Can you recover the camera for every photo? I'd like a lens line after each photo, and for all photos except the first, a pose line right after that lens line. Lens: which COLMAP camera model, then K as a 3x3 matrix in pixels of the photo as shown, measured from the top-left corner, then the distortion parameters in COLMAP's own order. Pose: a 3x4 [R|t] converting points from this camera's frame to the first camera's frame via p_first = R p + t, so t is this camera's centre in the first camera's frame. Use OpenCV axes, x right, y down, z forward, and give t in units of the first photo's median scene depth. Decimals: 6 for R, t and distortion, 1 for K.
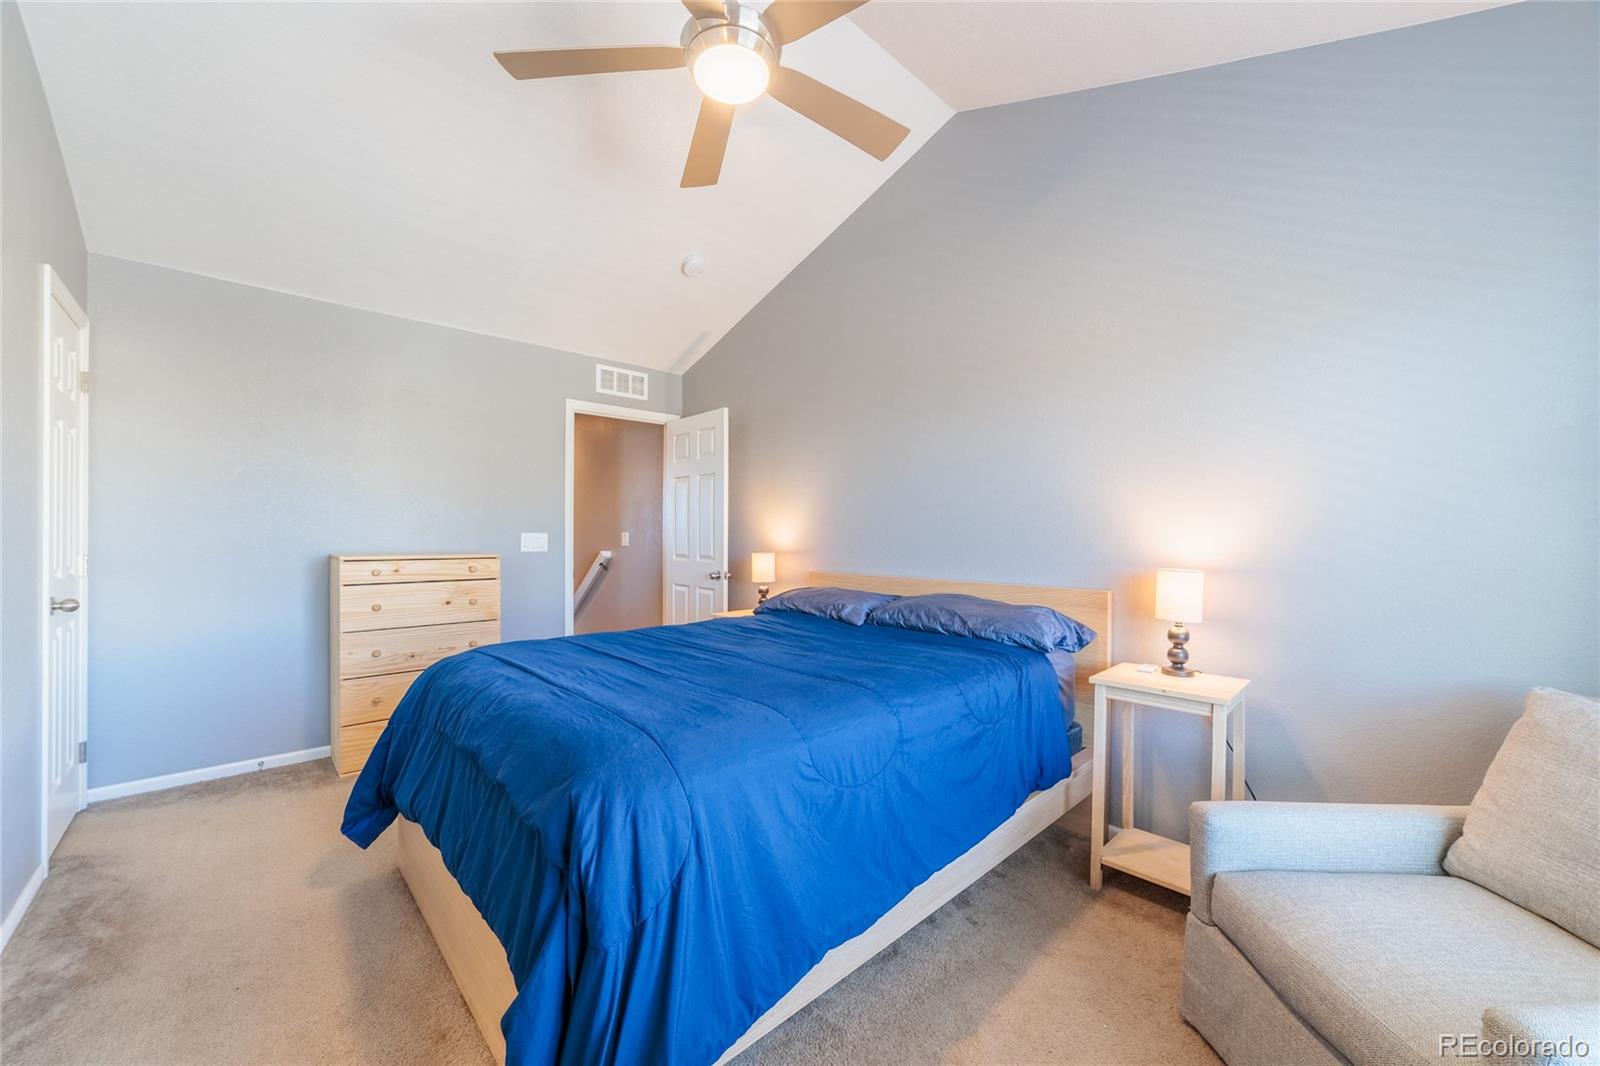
lens RADIAL K [[612.0, 0, 800.0], [0, 612.0, 533.0], [0, 0, 1]] dist [-0.000399, 0.000170]
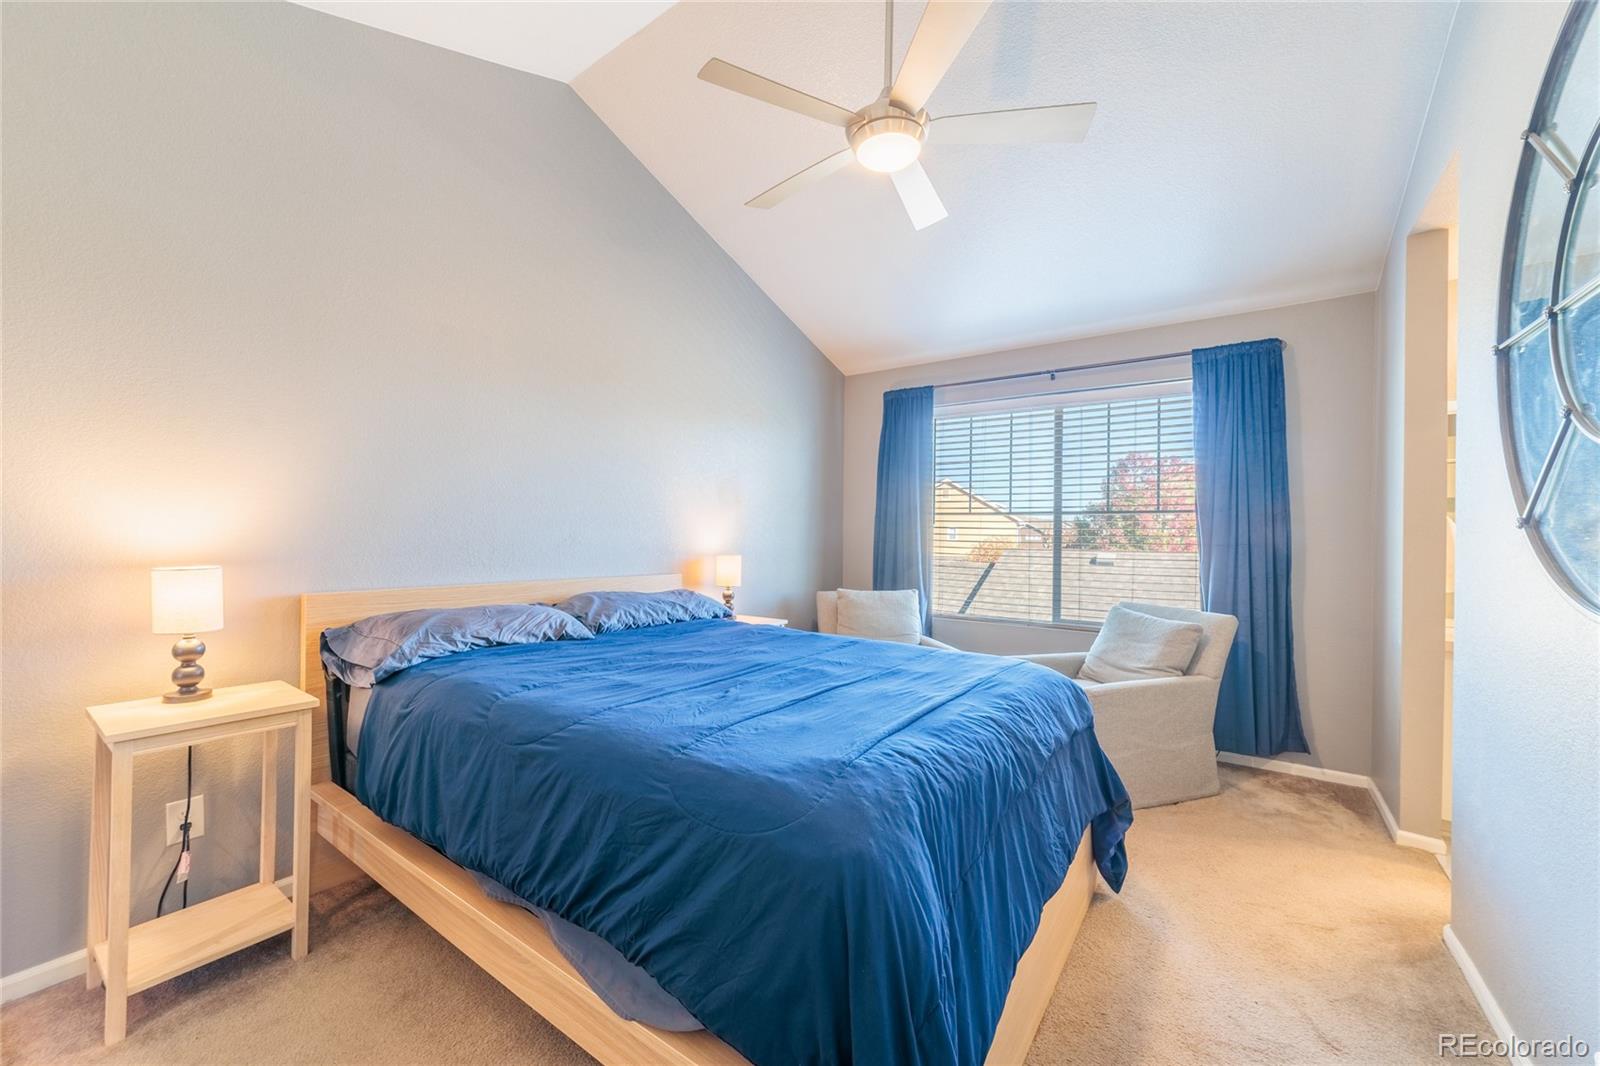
lens RADIAL K [[612.0, 0, 800.0], [0, 612.0, 533.0], [0, 0, 1]] dist [-0.000399, 0.000170]
pose [[-0.210627, 0.003220, 0.977561, -0.893945], [-0.020457, 0.999761, -0.007701, 0.007512], [-0.977352, -0.021619, -0.210511, 1.022765]]
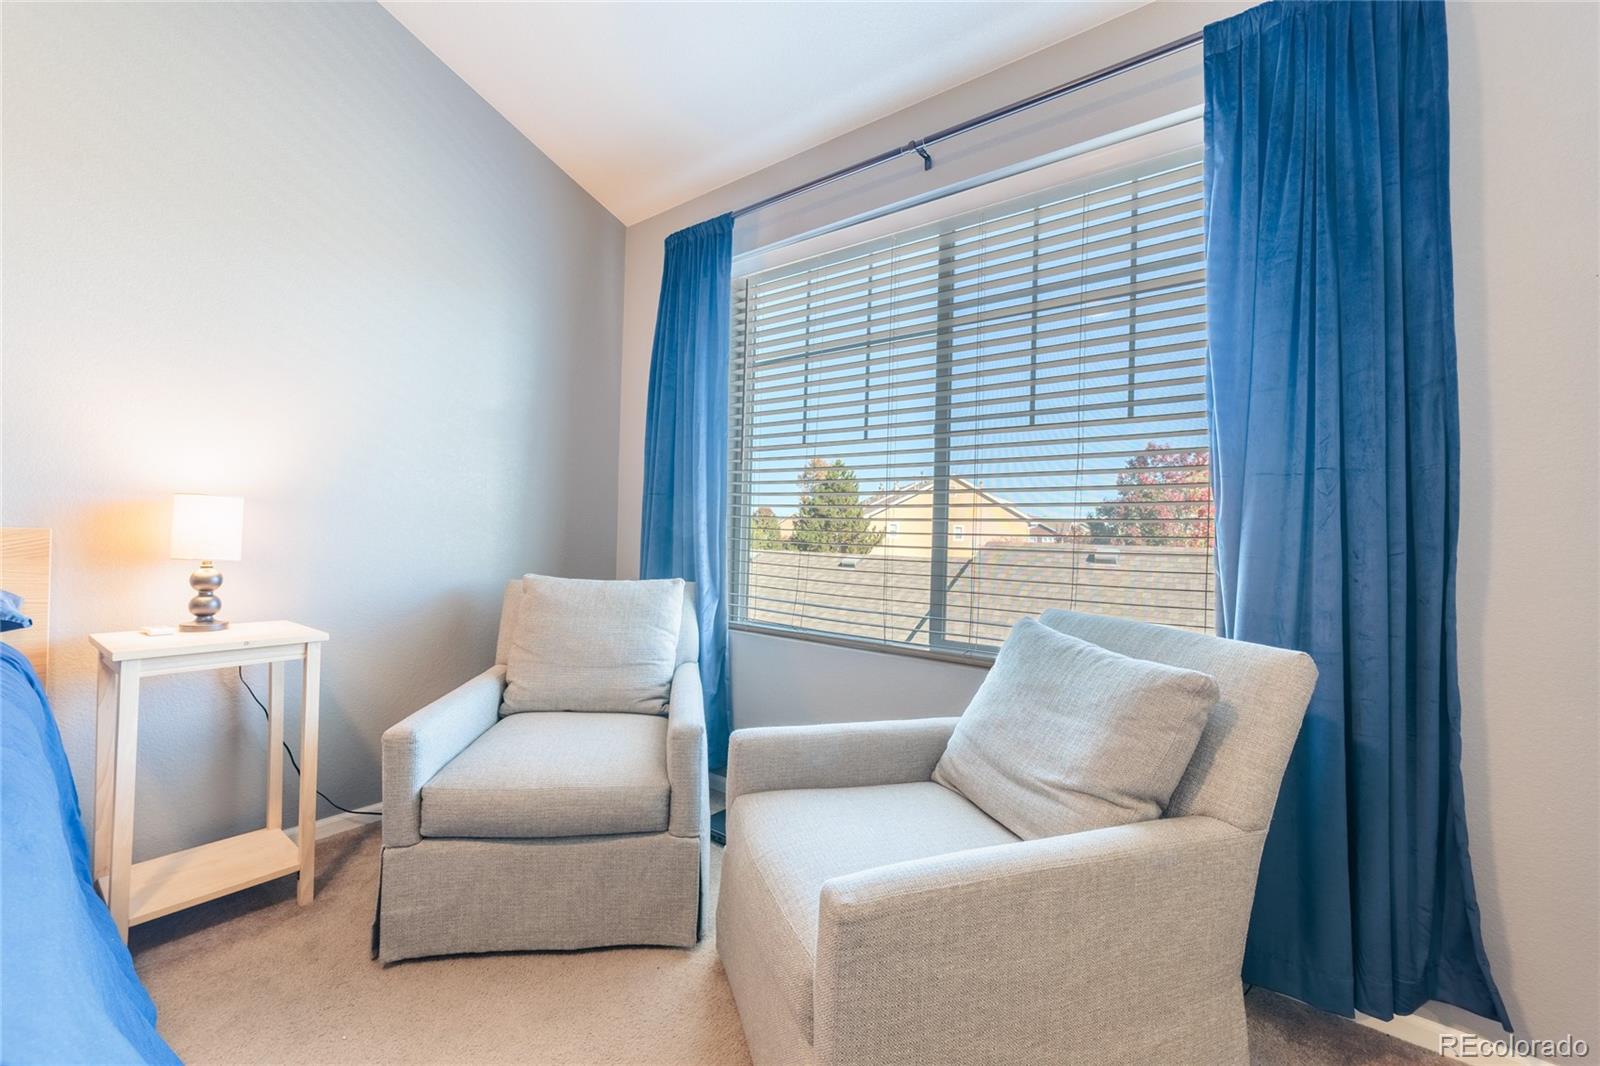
lens RADIAL K [[612.0, 0, 800.0], [0, 612.0, 533.0], [0, 0, 1]] dist [-0.000399, 0.000170]
pose [[-0.179908, 0.001551, 0.983682, -0.240069], [-0.035298, 0.999345, -0.008031, 0.075928], [-0.983050, -0.036167, -0.179735, 0.346440]]
